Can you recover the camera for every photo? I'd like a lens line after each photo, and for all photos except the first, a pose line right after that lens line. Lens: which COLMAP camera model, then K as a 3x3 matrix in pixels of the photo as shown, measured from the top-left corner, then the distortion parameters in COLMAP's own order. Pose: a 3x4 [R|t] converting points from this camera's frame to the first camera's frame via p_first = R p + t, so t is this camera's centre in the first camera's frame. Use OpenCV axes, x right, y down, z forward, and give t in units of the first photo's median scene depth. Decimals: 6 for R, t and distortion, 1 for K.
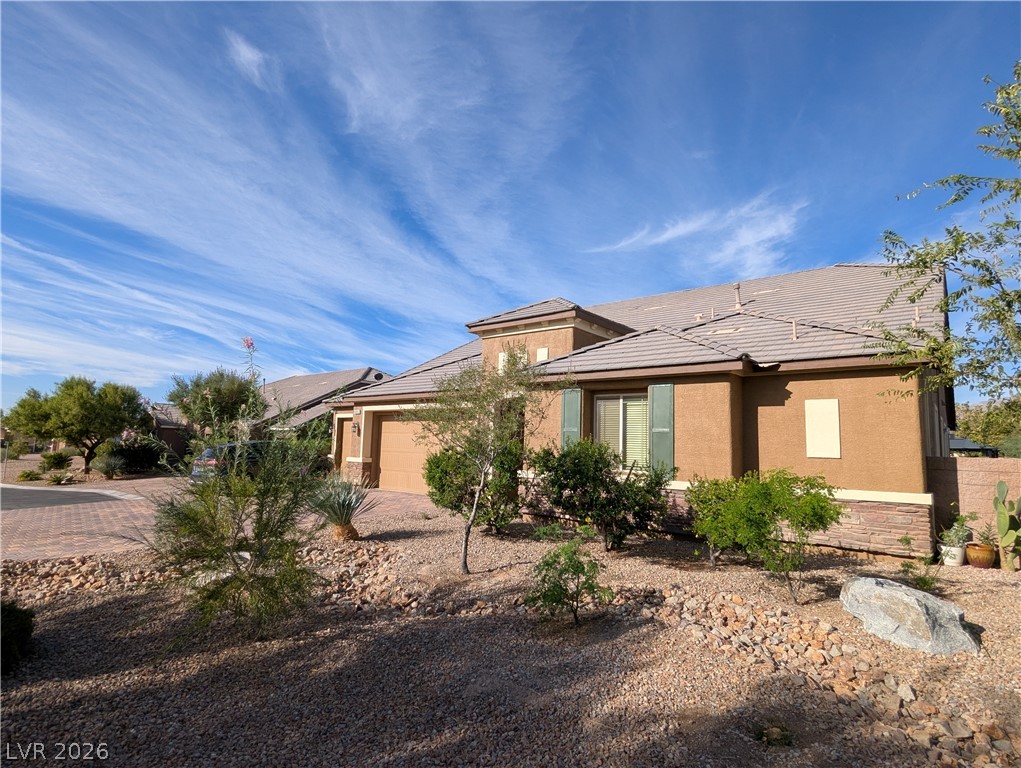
lens RADIAL K [[549.0, 0, 510.5], [0, 549.0, 384.0], [0, 0, 1]] dist [-0.002271, -0.000070]
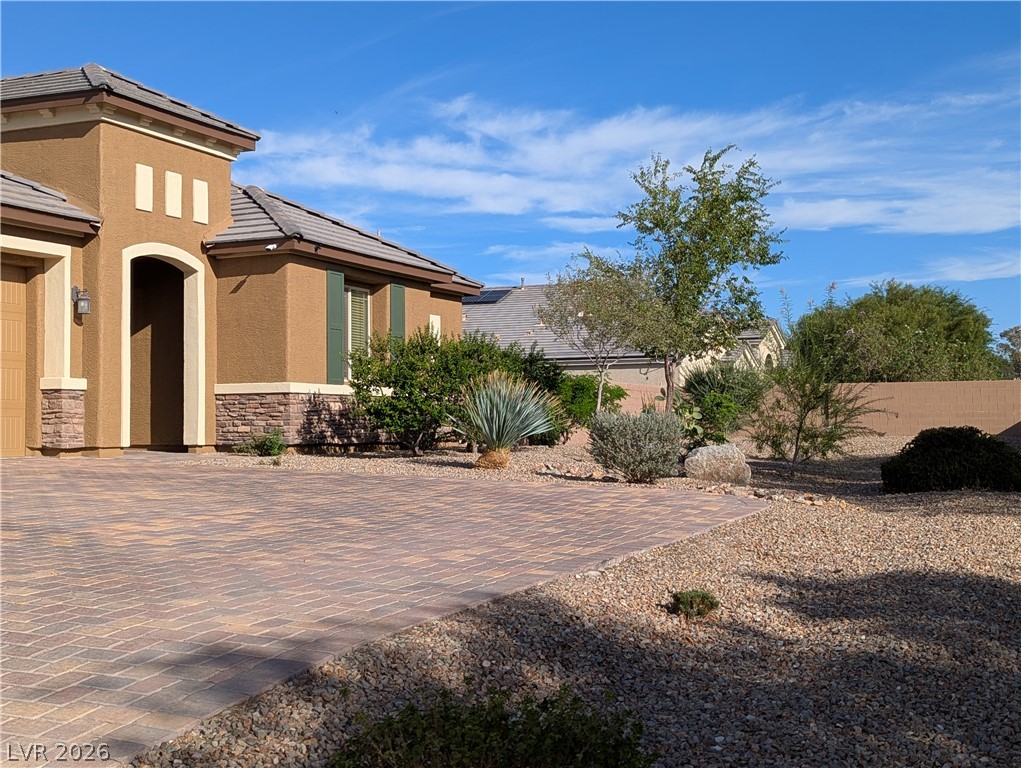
lens RADIAL K [[1353.7, 0, 510.5], [0, 1353.7, 384.0], [0, 0, 1]] dist [-0.021033, -0.034341]
pose [[-0.311353, -0.007759, 0.950263, -0.145260], [-0.116121, 0.992784, -0.029941, 0.015923], [-0.943173, -0.119667, -0.310007, 0.112821]]
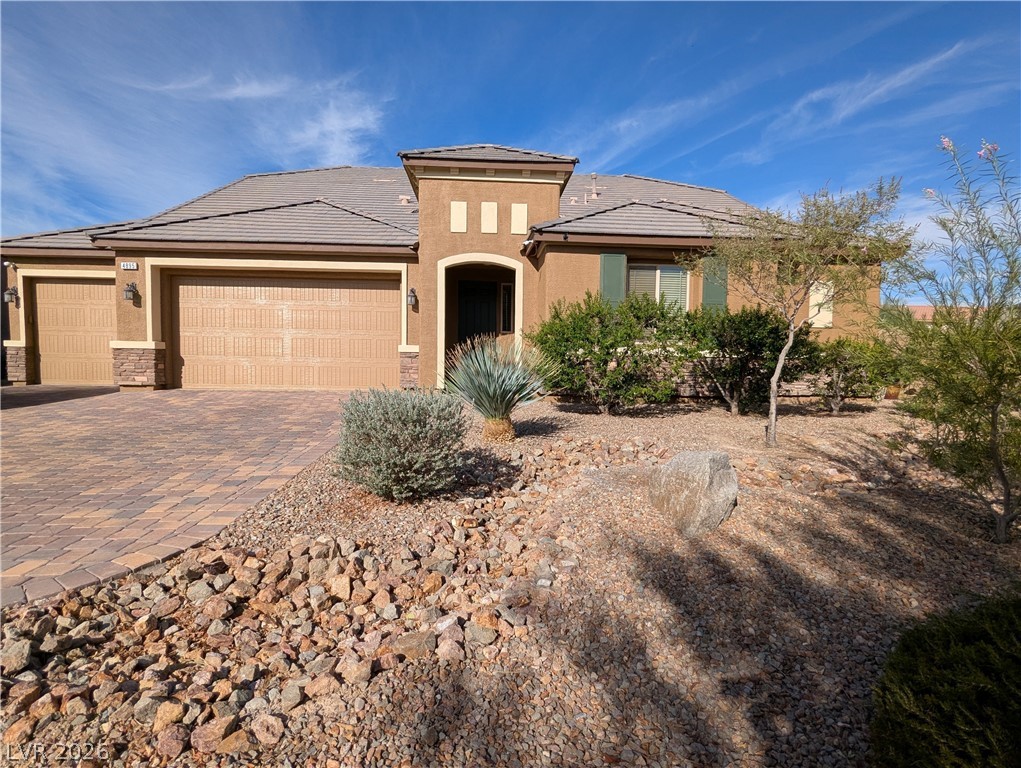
lens RADIAL K [[595.9, 0, 508.2], [0, 595.9, 408.2], [0, 0, 1]] dist [-0.015545, 0.000413]
pose [[0.727306, -0.065920, 0.683140, -0.059678], [-0.072208, 0.982502, 0.171684, 0.008712], [-0.682504, -0.174195, 0.709820, 0.031871]]
